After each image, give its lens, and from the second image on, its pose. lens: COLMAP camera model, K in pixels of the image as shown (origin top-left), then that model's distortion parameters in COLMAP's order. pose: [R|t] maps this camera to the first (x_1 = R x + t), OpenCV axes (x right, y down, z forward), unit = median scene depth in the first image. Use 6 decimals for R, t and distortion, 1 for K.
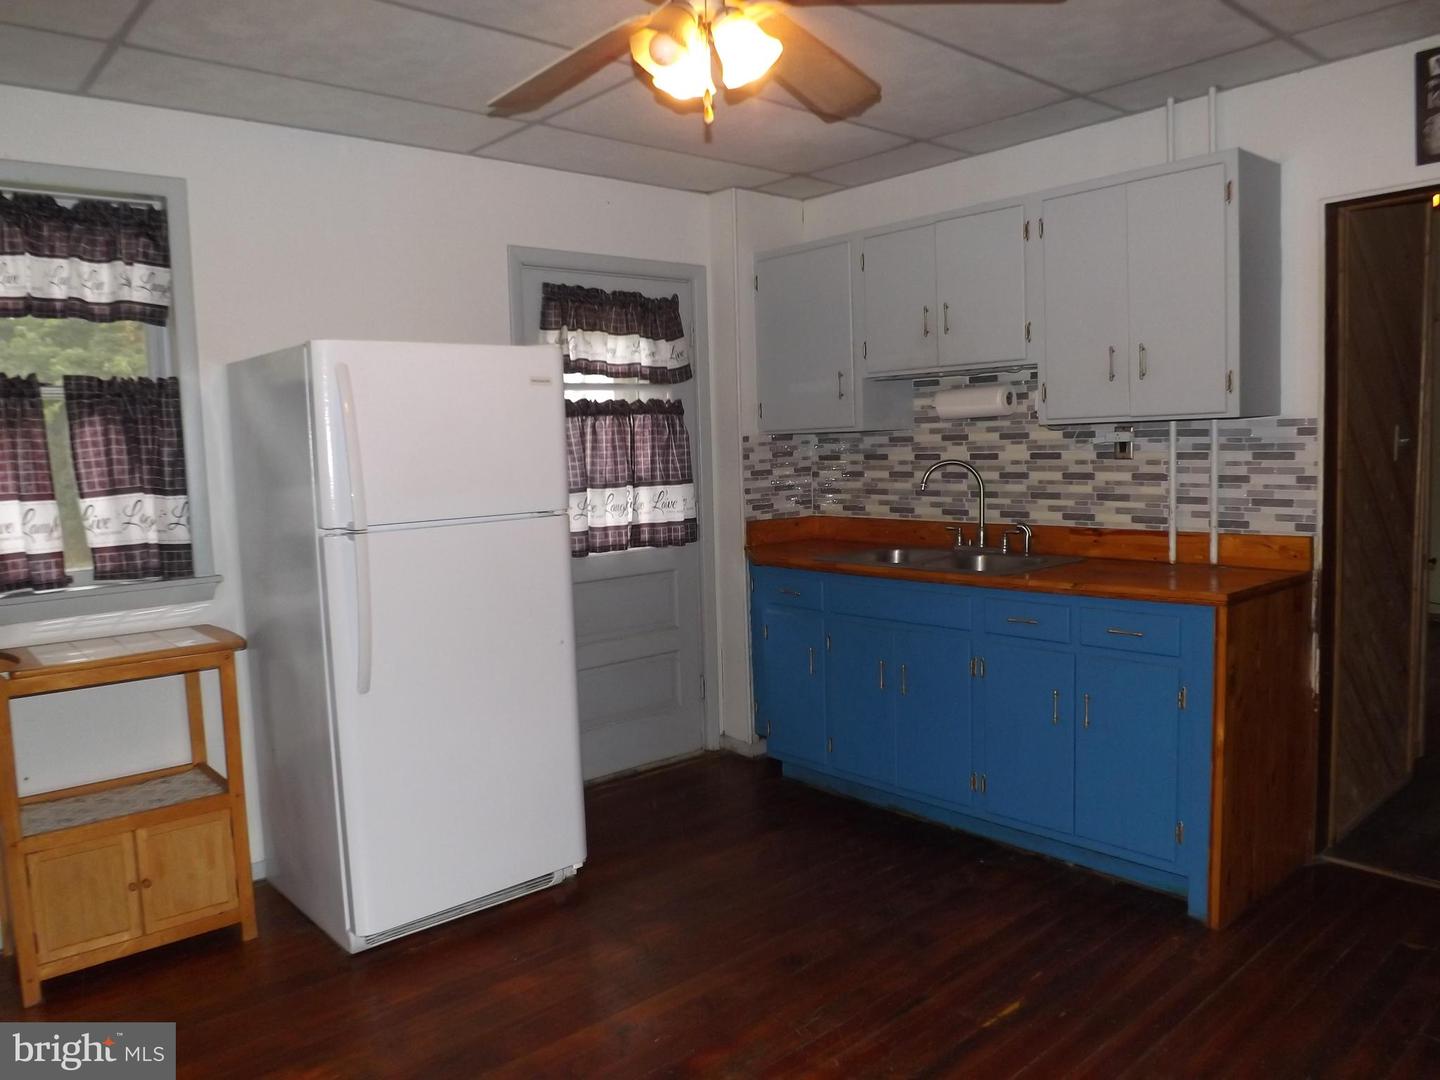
lens RADIAL K [[1045.9, 0, 719.6], [0, 1045.9, 544.5], [0, 0, 1]] dist [-0.055685, 0.011781]
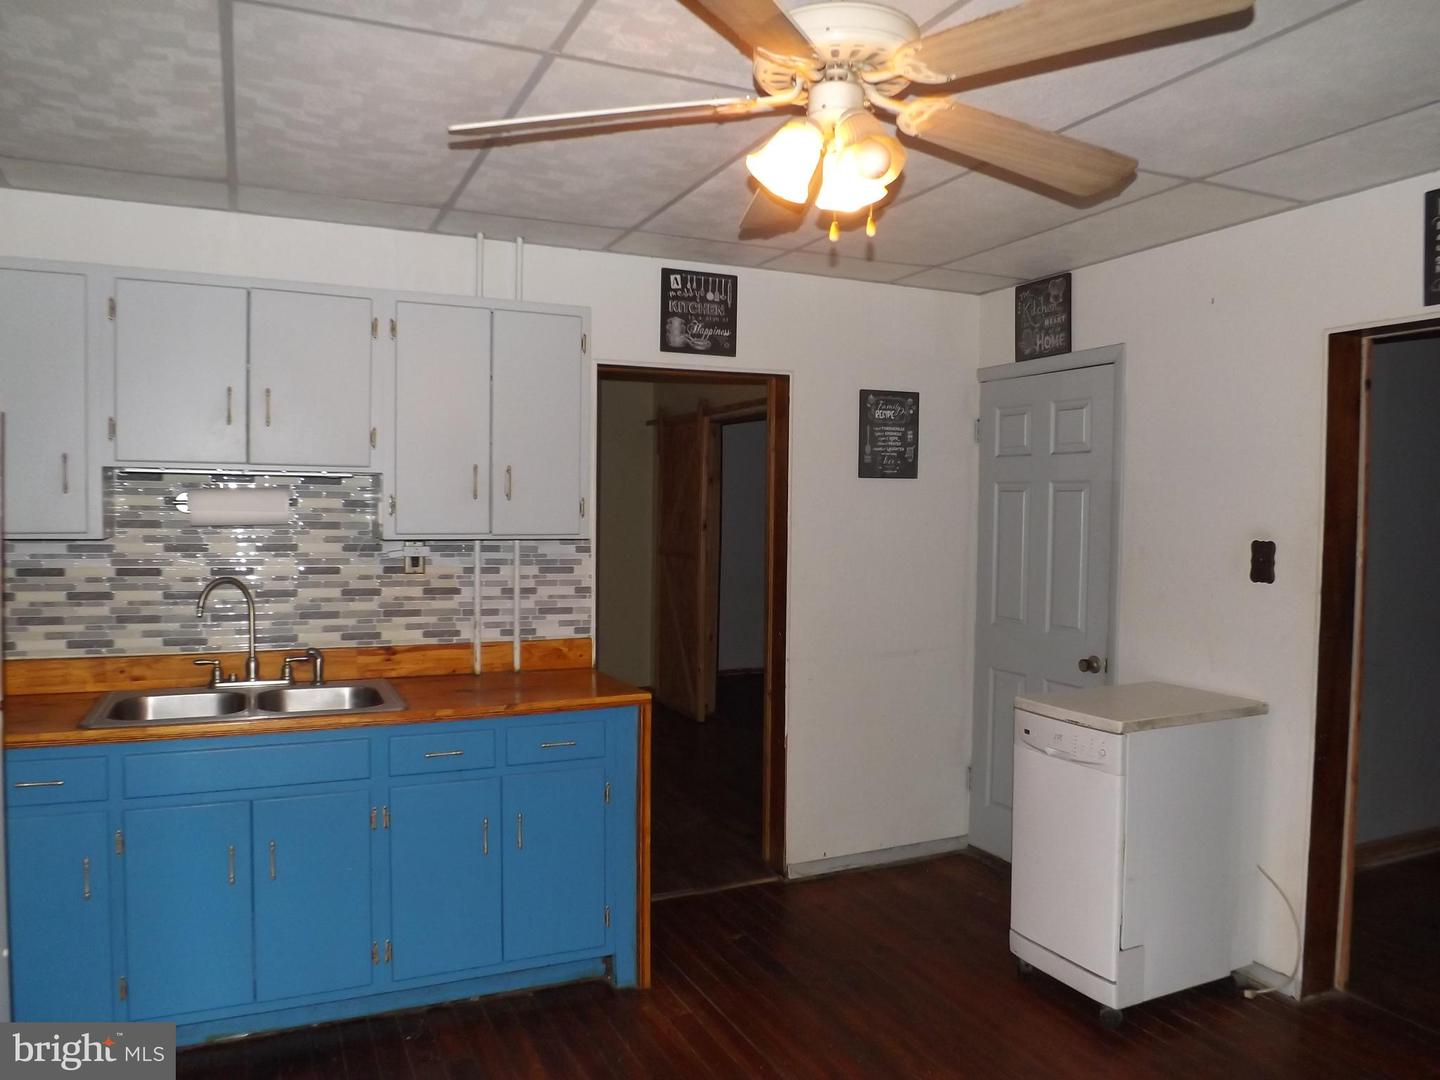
lens RADIAL K [[1045.9, 0, 719.6], [0, 1045.9, 544.5], [0, 0, 1]] dist [-0.055685, 0.011781]
pose [[0.297571, 0.026114, 0.954343, -0.473403], [0.082632, 0.995170, -0.052996, -0.034102], [-0.951117, 0.094630, 0.293976, 0.437418]]
